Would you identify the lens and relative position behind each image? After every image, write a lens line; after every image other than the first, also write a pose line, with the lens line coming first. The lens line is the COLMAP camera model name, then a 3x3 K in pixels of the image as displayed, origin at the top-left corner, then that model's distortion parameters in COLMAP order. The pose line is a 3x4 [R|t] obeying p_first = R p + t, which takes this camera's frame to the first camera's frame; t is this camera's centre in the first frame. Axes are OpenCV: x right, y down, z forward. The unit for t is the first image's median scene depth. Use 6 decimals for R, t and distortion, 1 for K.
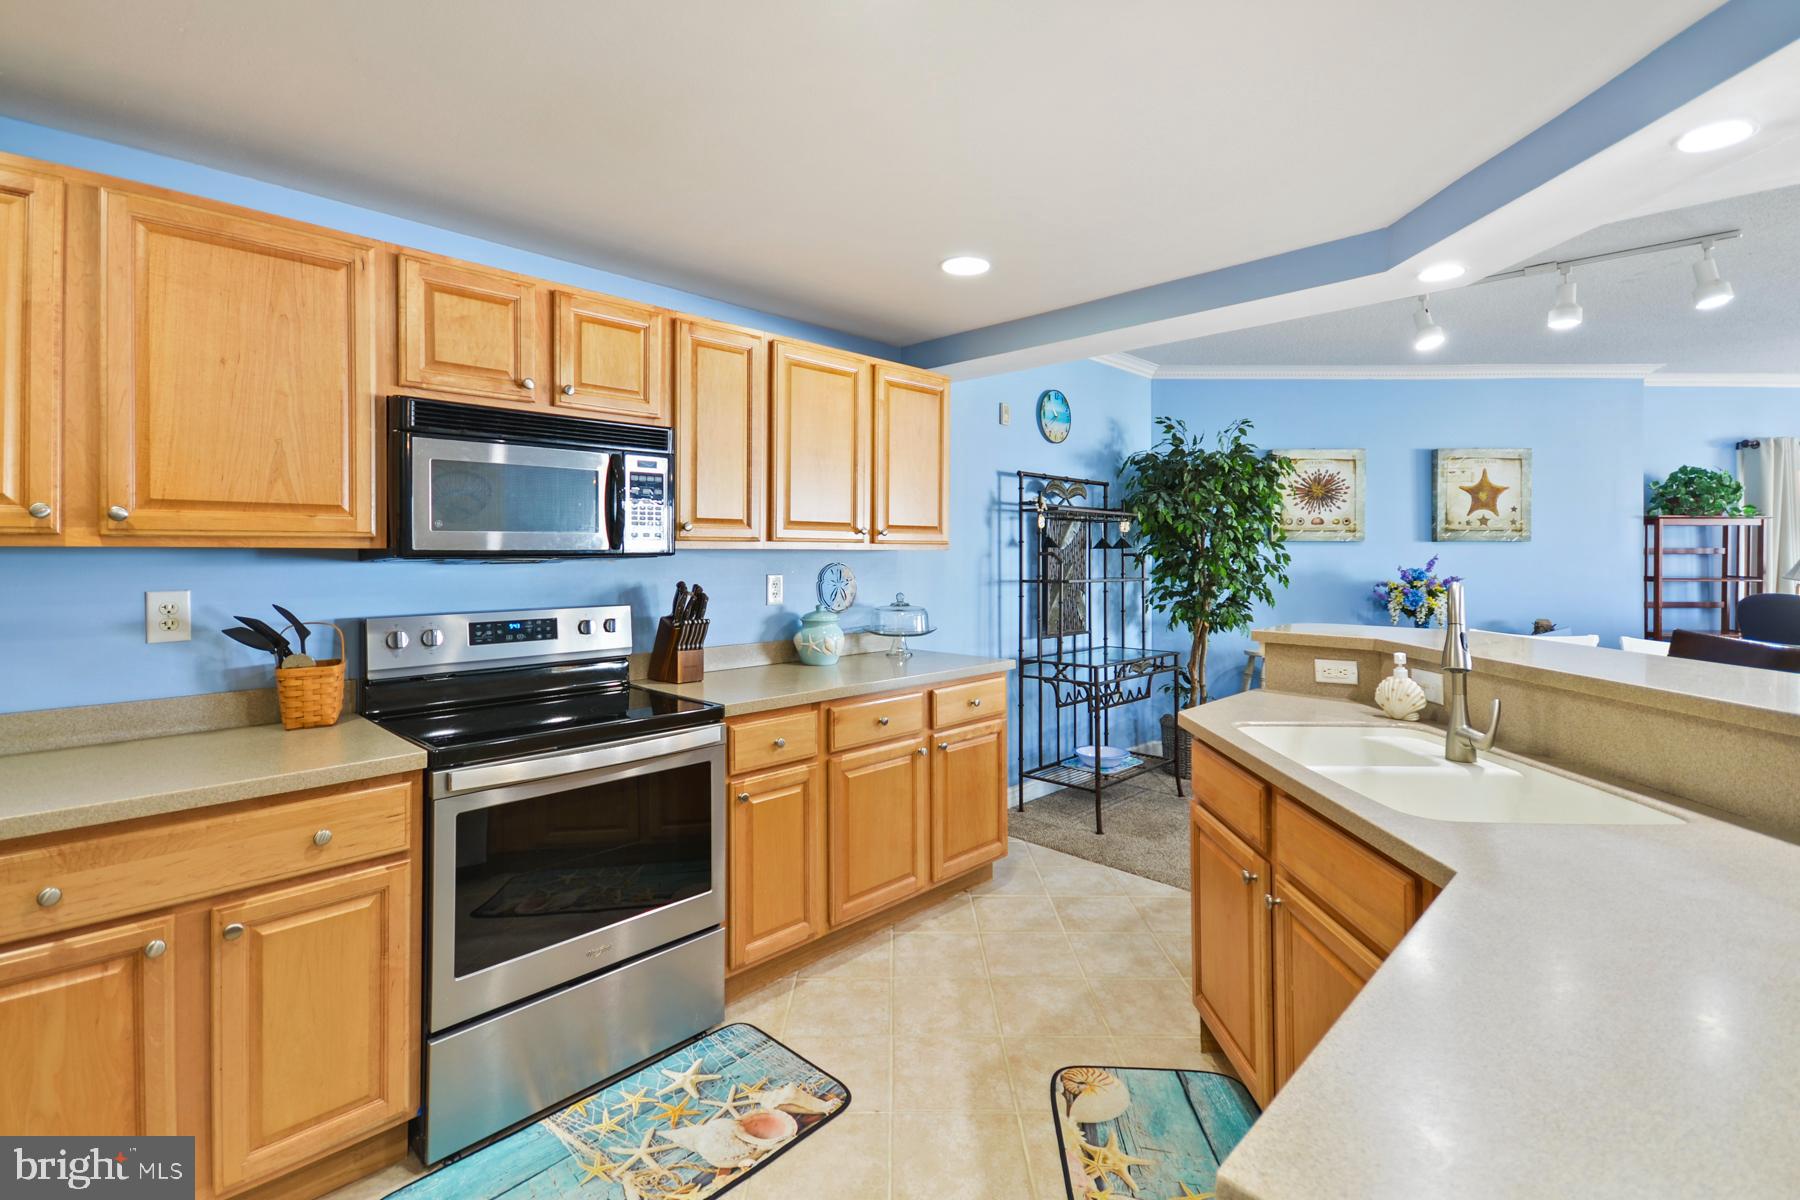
lens RADIAL K [[804.3, 0, 900.5], [0, 804.3, 543.9], [0, 0, 1]] dist [0.021870, -0.008111]
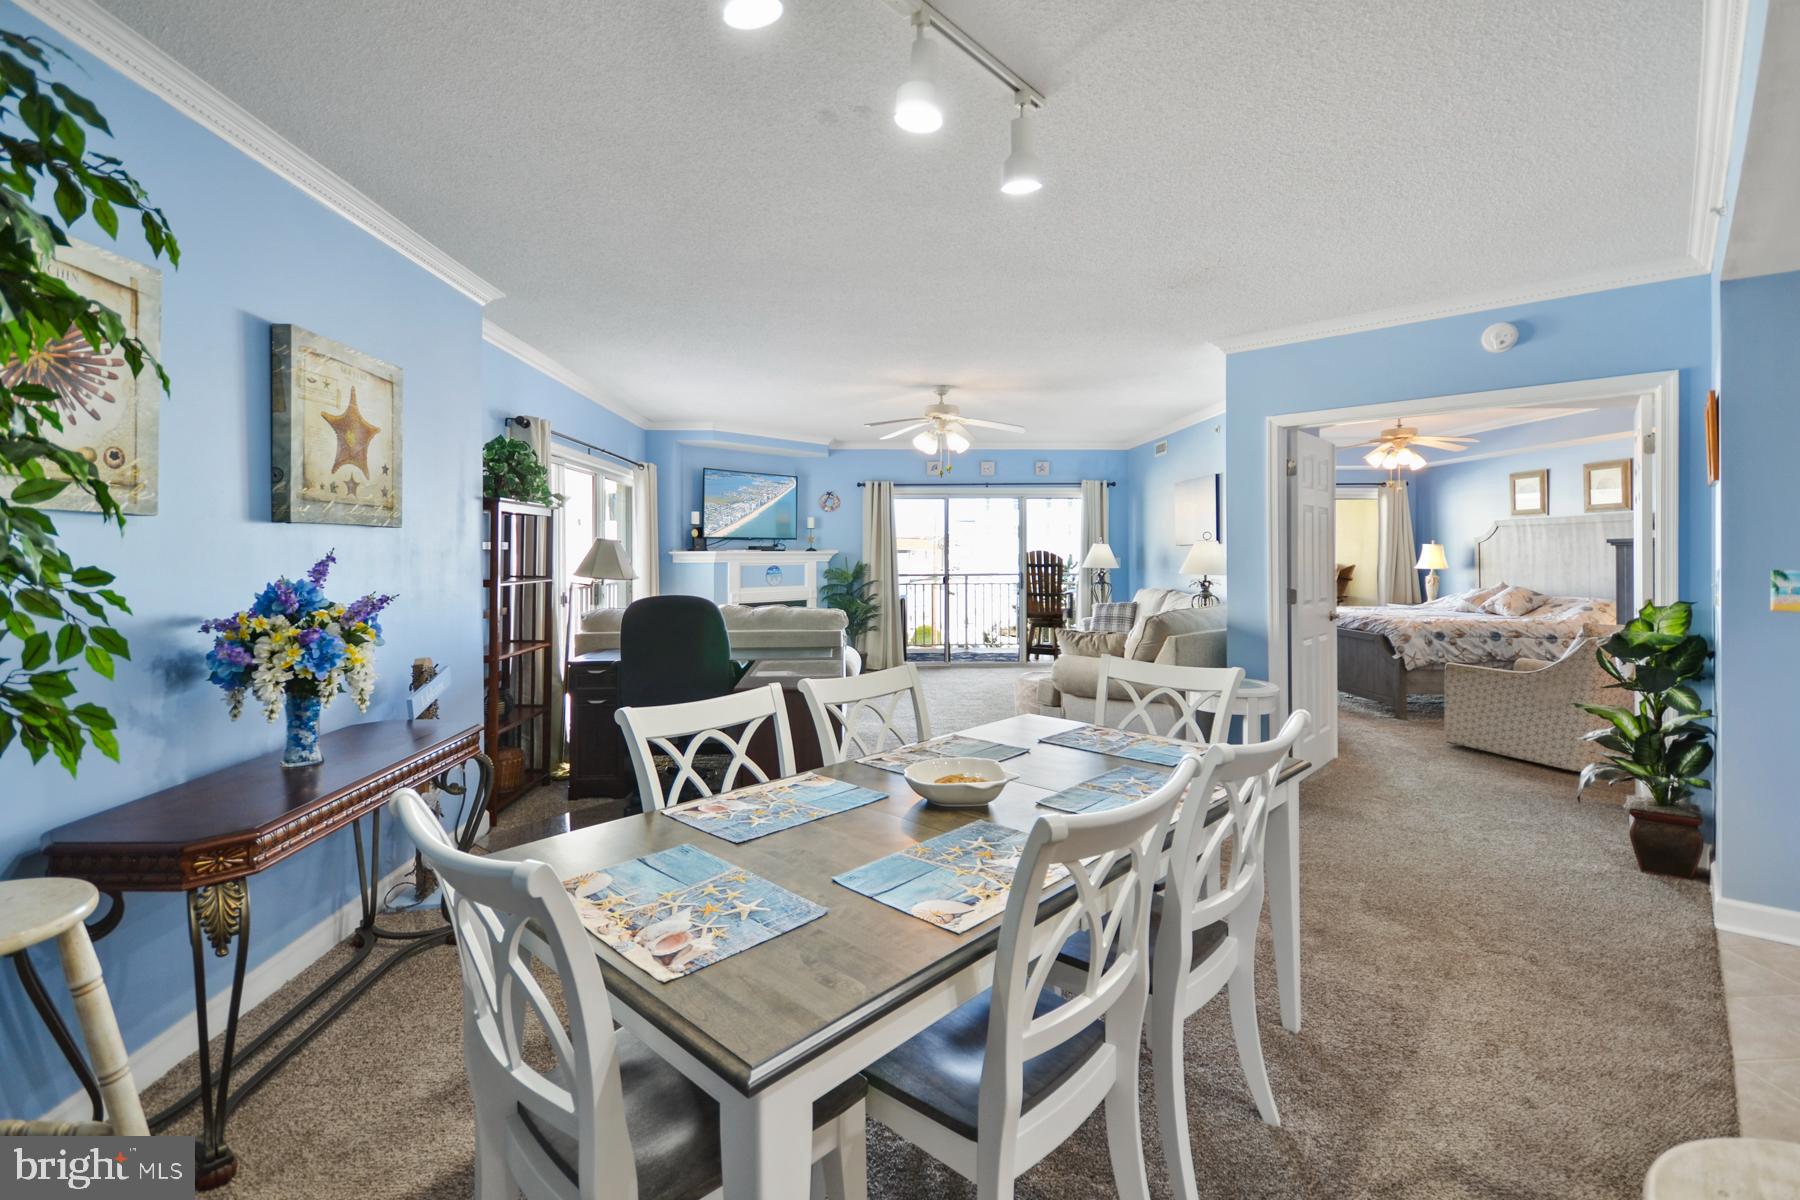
lens RADIAL K [[804.3, 0, 881.5], [0, 804.3, 553.0], [0, 0, 1]] dist [0.021870, -0.008111]
pose [[-0.037283, -0.003380, 0.999299, 0.192463], [-0.011662, 0.999928, 0.002947, 0.010131], [-0.999237, -0.011544, -0.037320, 0.721680]]
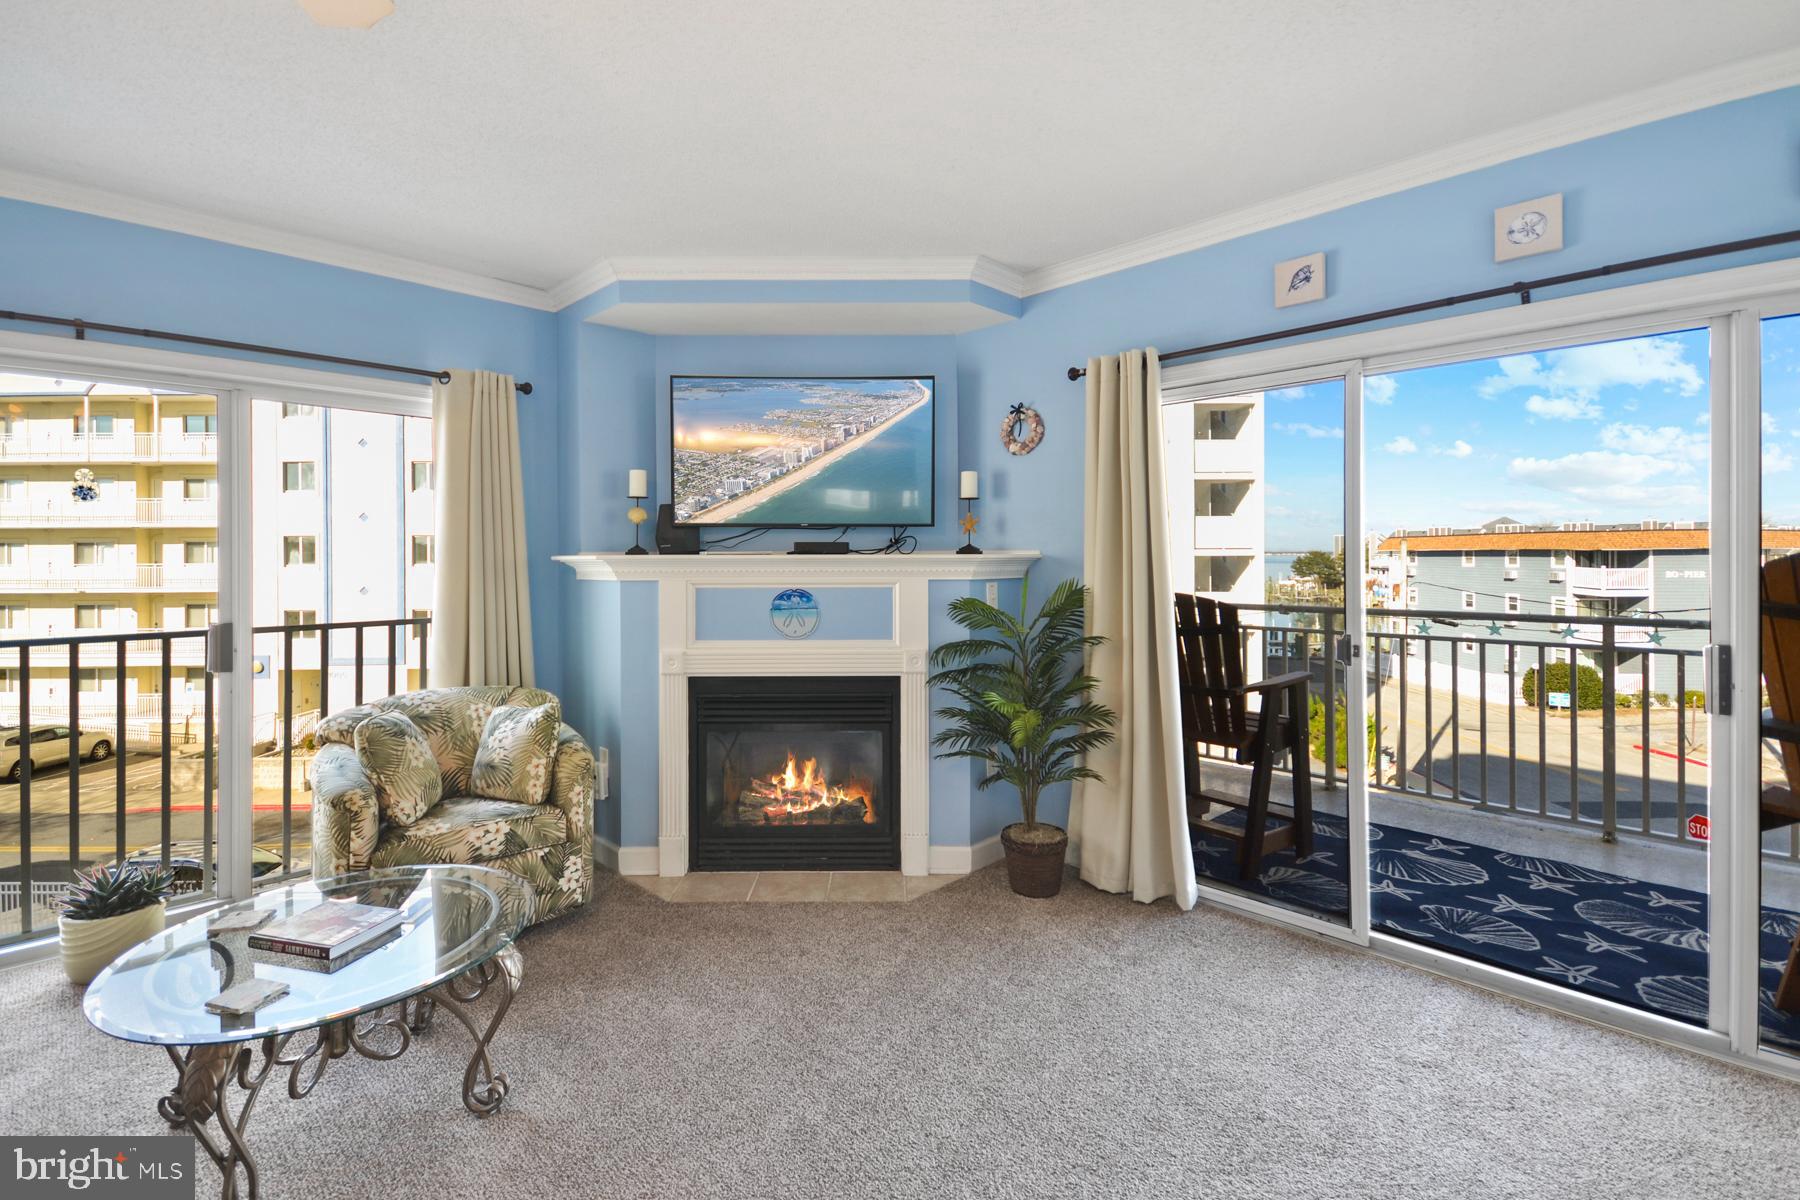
lens RADIAL K [[804.3, 0, 894.2], [0, 804.3, 552.3], [0, 0, 1]] dist [0.021870, -0.008111]
pose [[0.714156, -0.001322, 0.699986, 1.417113], [-0.005460, 0.999957, 0.007459, 0.006365], [-0.699966, -0.009149, 0.714118, 0.337337]]
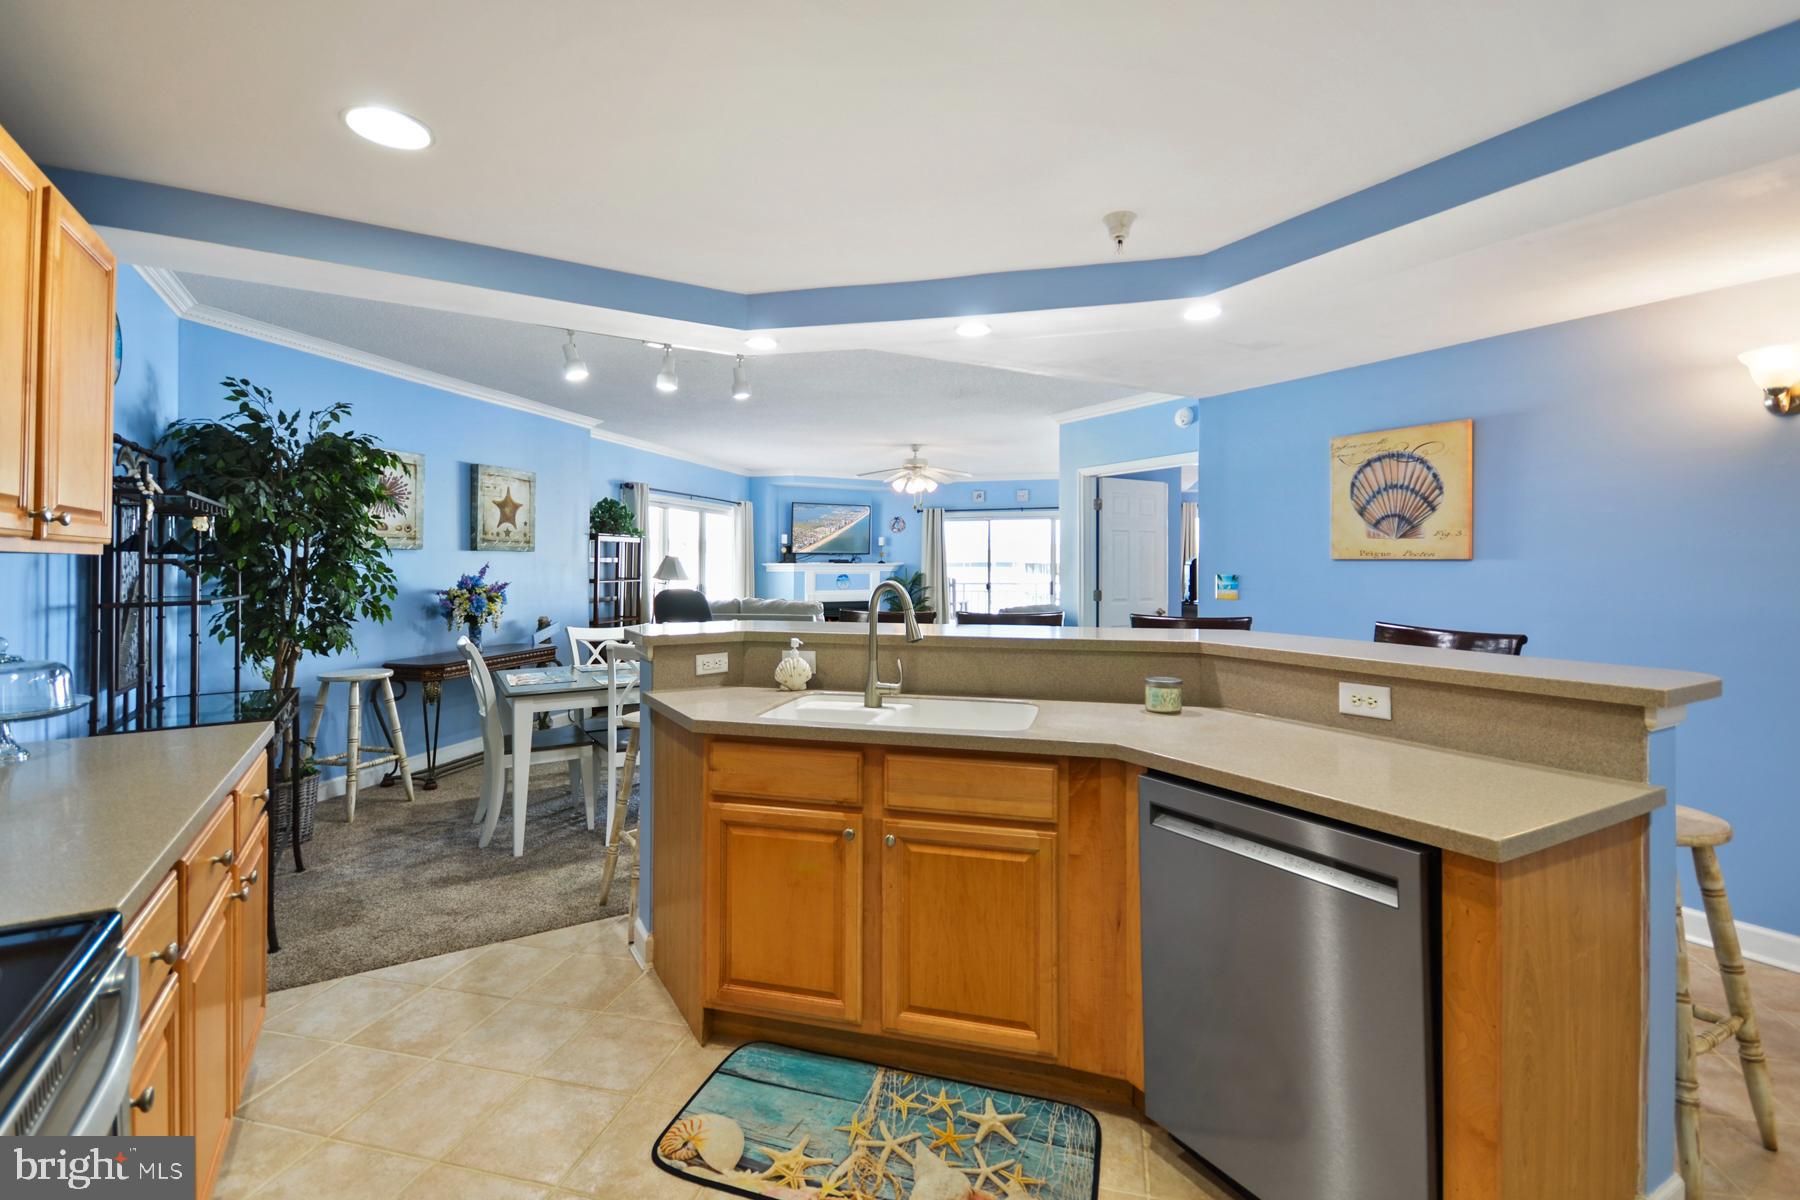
lens RADIAL K [[804.3, 0, 877.5], [0, 804.3, 557.7], [0, 0, 1]] dist [0.021870, -0.008111]
pose [[0.257127, 0.005665, 0.966361, -0.246449], [-0.011269, 0.999932, -0.002863, 0.003871], [-0.966312, -0.010154, 0.257174, 0.231479]]
